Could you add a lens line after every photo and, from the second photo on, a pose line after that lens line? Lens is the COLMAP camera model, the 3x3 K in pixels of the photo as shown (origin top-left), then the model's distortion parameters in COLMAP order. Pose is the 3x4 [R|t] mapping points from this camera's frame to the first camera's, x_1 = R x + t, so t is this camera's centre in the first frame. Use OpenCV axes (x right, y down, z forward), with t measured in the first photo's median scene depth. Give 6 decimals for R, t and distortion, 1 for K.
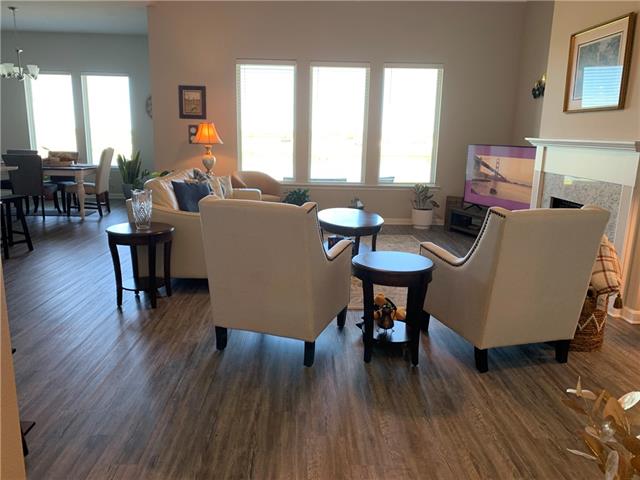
lens RADIAL K [[491.0, 0, 314.9], [0, 491.0, 239.8], [0, 0, 1]] dist [0.026323, 0.005706]
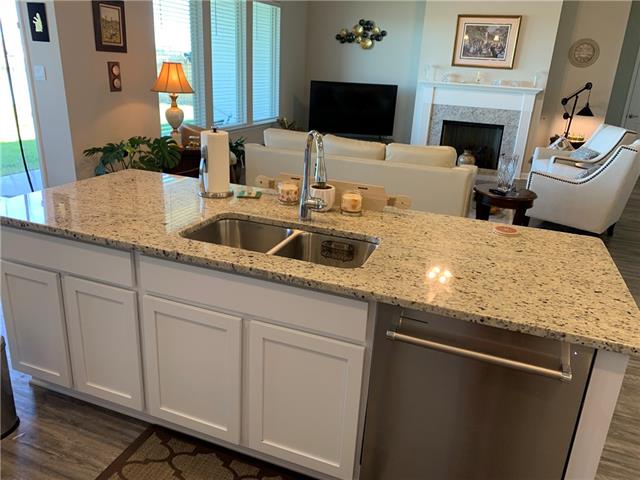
lens RADIAL K [[491.0, 0, 314.9], [0, 491.0, 239.8], [0, 0, 1]] dist [0.026323, 0.005706]
pose [[0.375694, -0.314021, 0.871920, -0.785746], [0.156522, 0.948827, 0.274277, -0.147084], [-0.913430, 0.033430, 0.405620, 0.496563]]
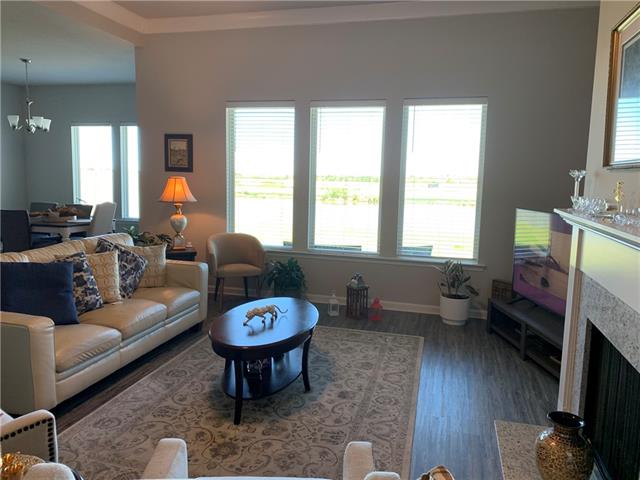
lens RADIAL K [[512.5, 0, 299.1], [0, 512.5, 240.1], [0, 0, 1]] dist [0.064637, 0.002693]
pose [[0.951309, 0.038513, -0.305825, 0.229921], [-0.065839, 0.994655, -0.079544, -0.068511], [0.301126, 0.095806, 0.948759, 0.219915]]
